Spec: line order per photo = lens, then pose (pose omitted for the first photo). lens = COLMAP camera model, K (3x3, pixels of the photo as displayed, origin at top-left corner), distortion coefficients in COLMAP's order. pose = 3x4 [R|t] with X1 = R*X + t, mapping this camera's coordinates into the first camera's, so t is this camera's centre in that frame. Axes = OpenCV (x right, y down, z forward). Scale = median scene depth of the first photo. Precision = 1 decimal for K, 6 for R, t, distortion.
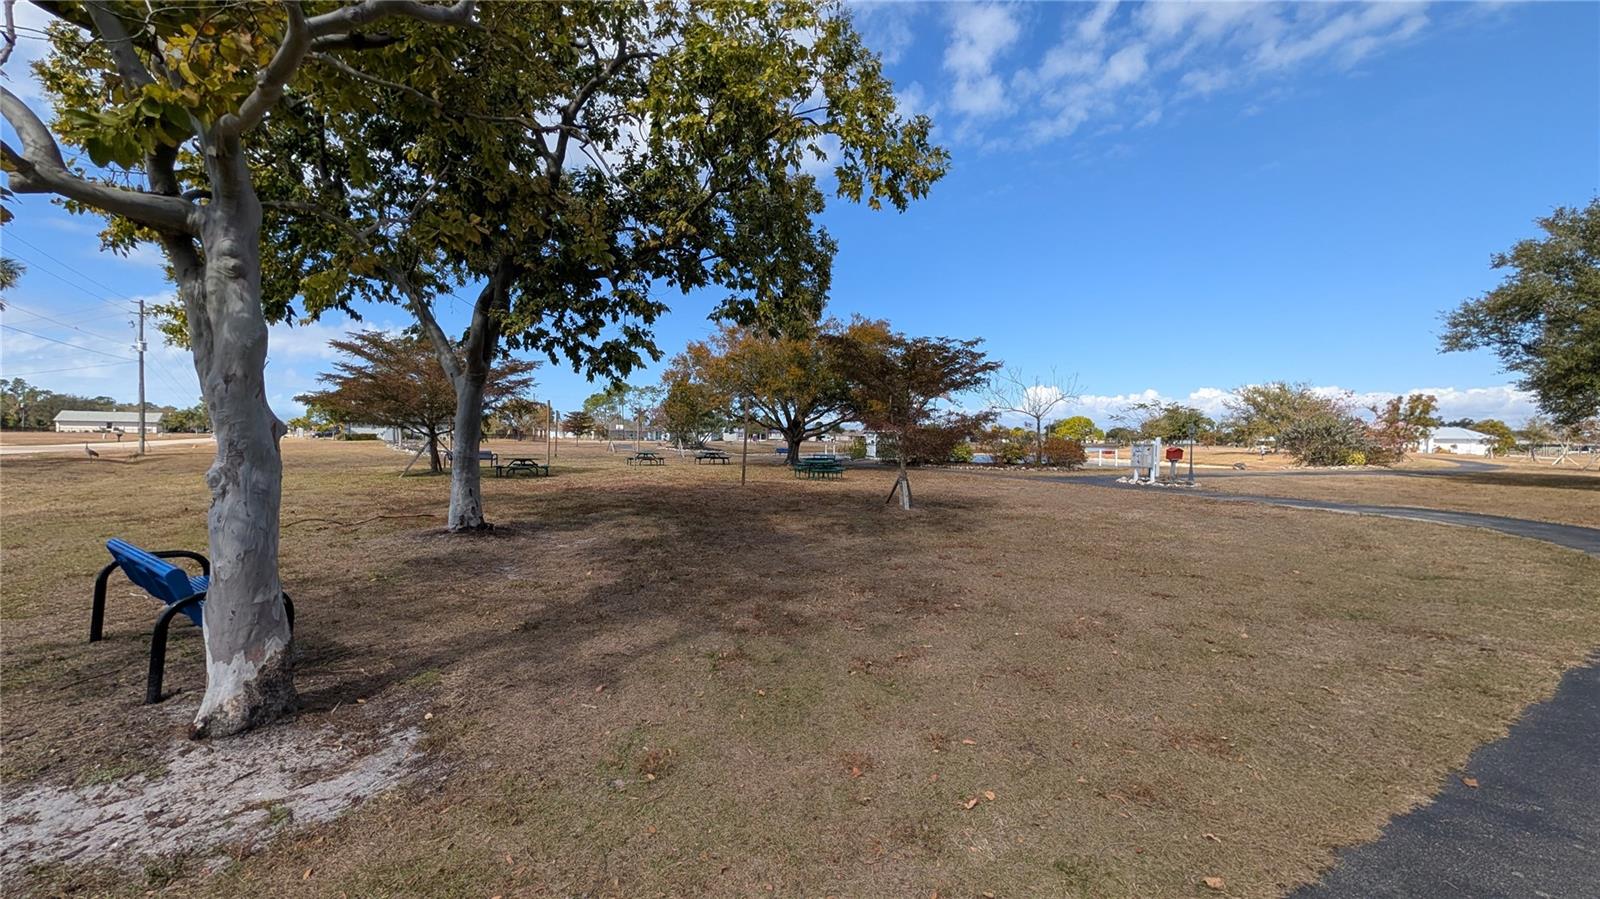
lens RADIAL K [[577.5, 0, 802.4], [0, 577.5, 450.8], [0, 0, 1]] dist [0.000564, -0.000071]
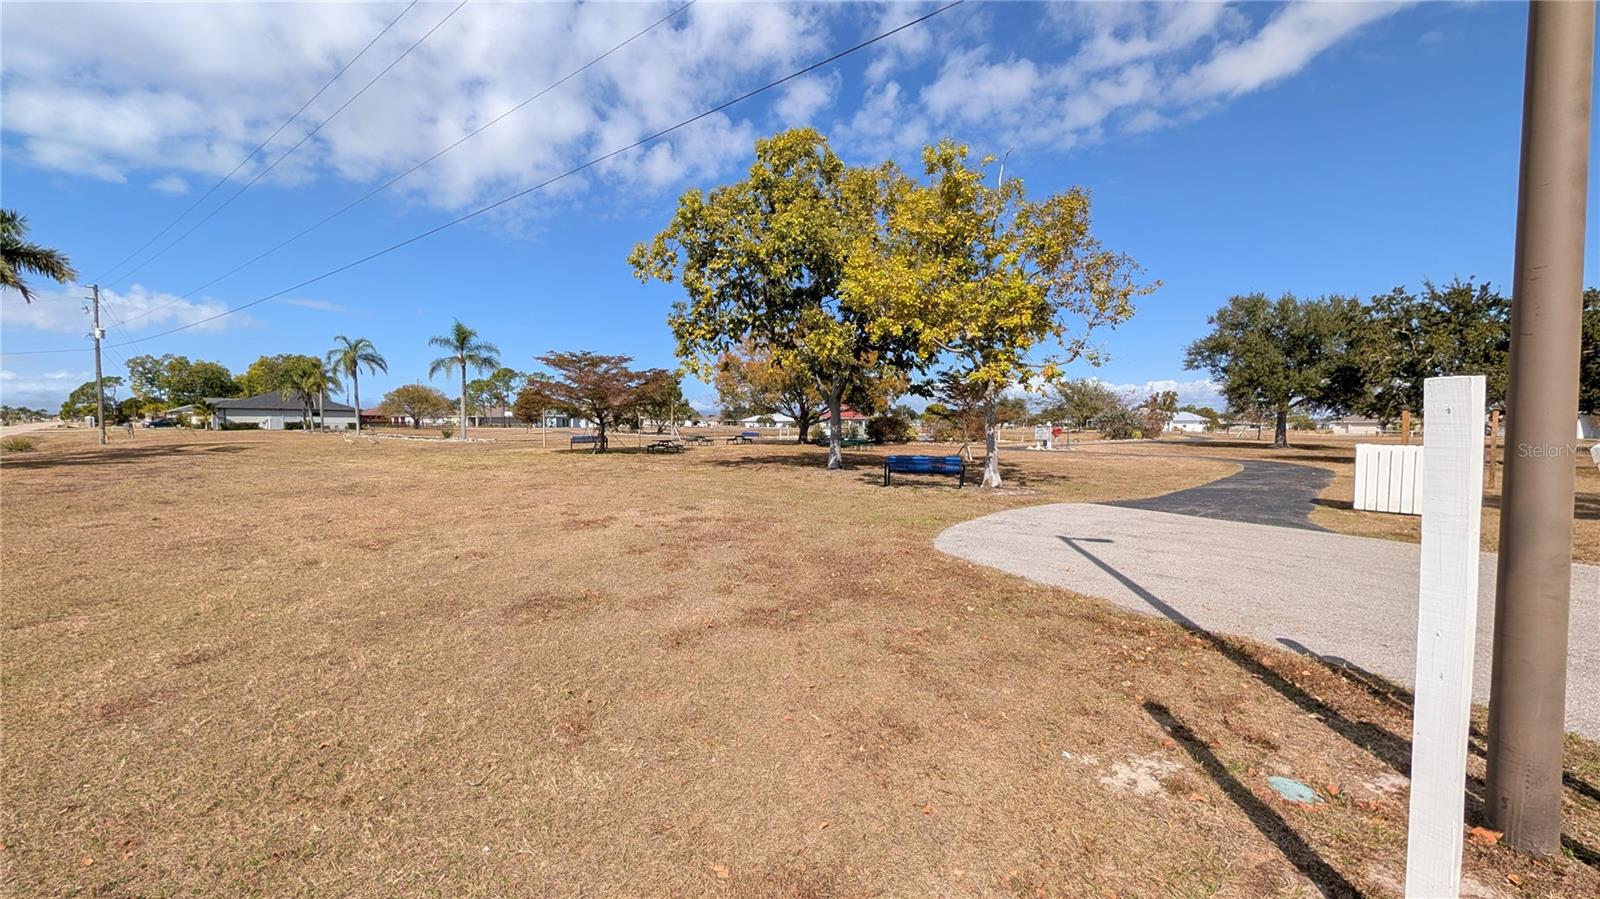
lens RADIAL K [[577.5, 0, 800.5], [0, 577.5, 445.2], [0, 0, 1]] dist [0.000564, -0.000071]
pose [[0.965727, -0.017909, 0.258940, -0.249741], [0.013549, 0.999735, 0.018611, 0.001913], [-0.259205, -0.014465, 0.965714, -0.205364]]
